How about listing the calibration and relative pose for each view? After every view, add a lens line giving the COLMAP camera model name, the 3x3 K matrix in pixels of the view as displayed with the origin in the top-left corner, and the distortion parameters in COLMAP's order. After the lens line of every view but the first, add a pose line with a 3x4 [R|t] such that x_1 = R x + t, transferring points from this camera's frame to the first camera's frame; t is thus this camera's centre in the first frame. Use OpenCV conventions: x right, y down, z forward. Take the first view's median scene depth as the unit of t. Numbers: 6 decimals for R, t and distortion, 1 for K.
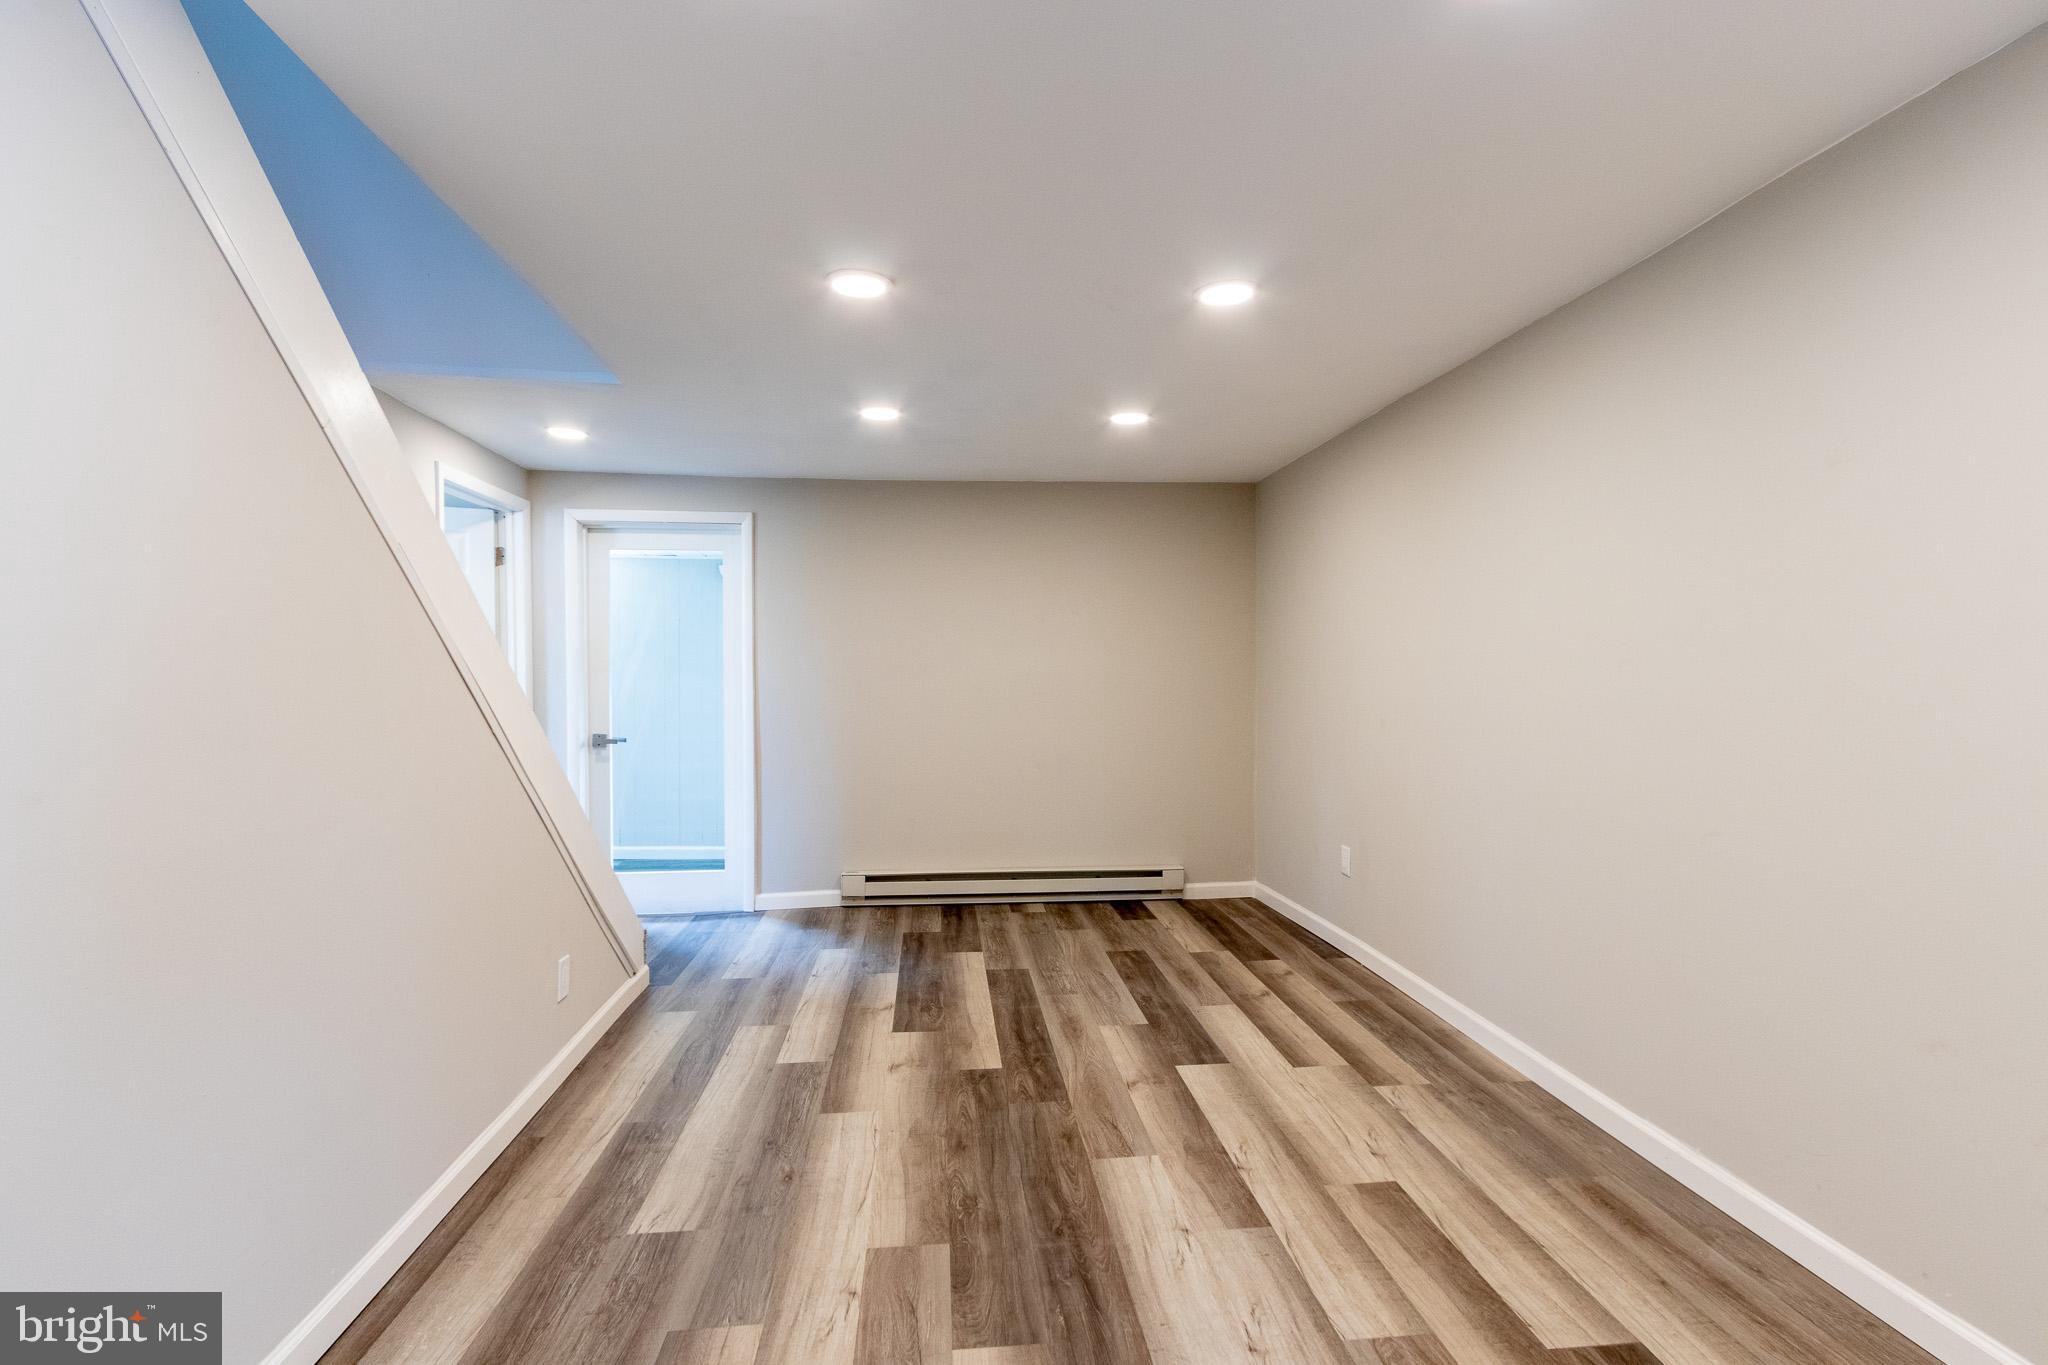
lens RADIAL K [[1009.7, 0, 1024.0], [0, 1009.7, 682.5], [0, 0, 1]] dist [0.001748, 0.000027]
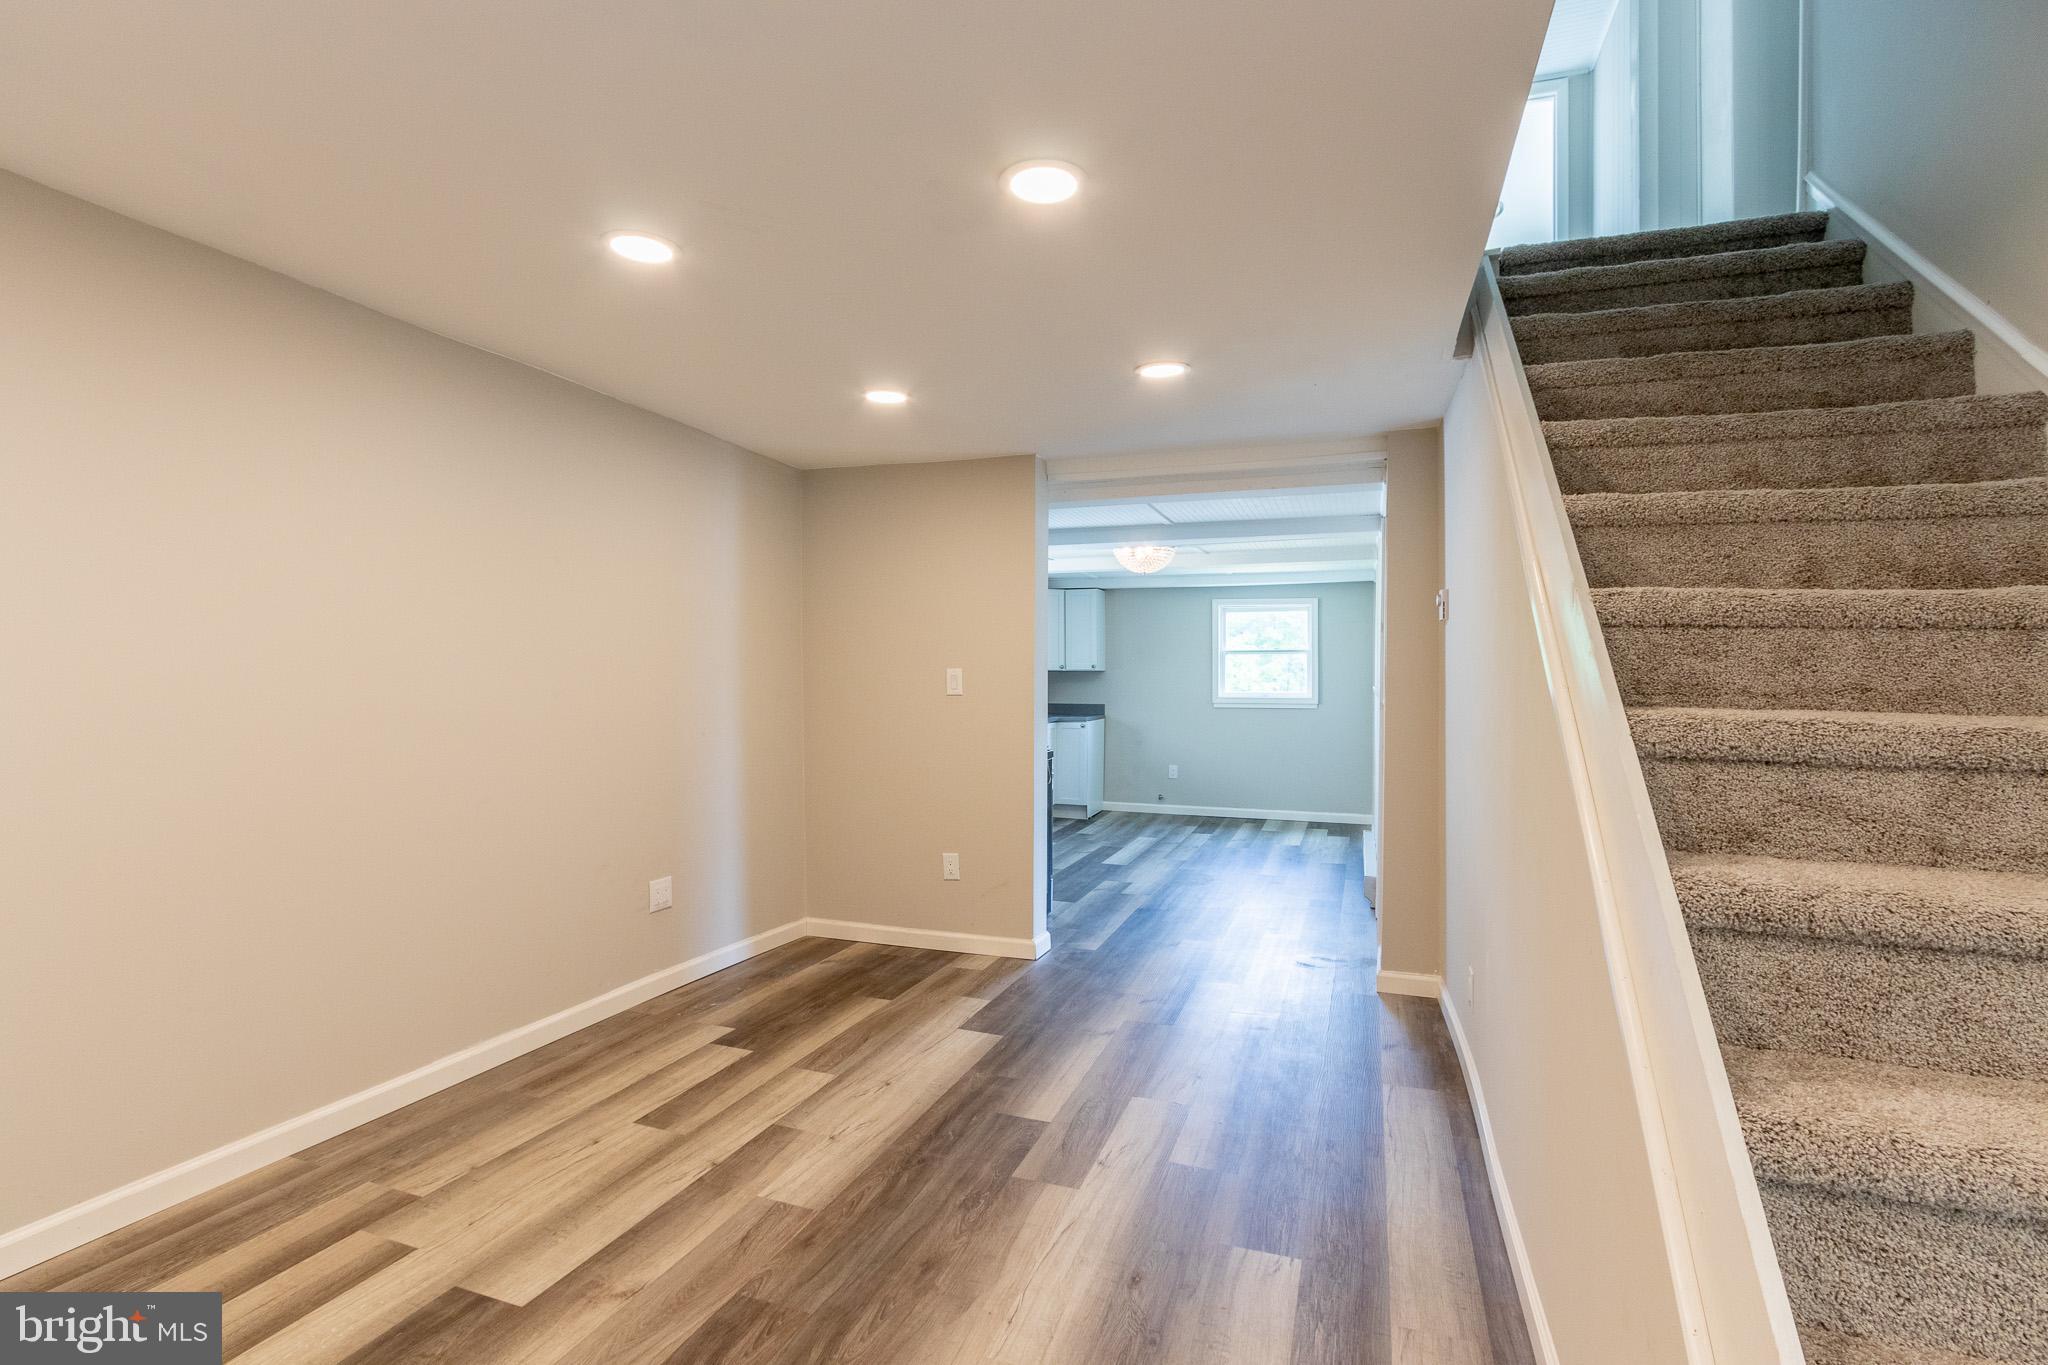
lens RADIAL K [[1009.7, 0, 1024.0], [0, 1009.7, 682.5], [0, 0, 1]] dist [0.001748, 0.000027]
pose [[-0.916380, -0.007047, 0.400248, -0.500600], [-0.003714, 0.999952, 0.009102, -0.021836], [-0.400293, 0.006854, -0.916362, 1.875158]]
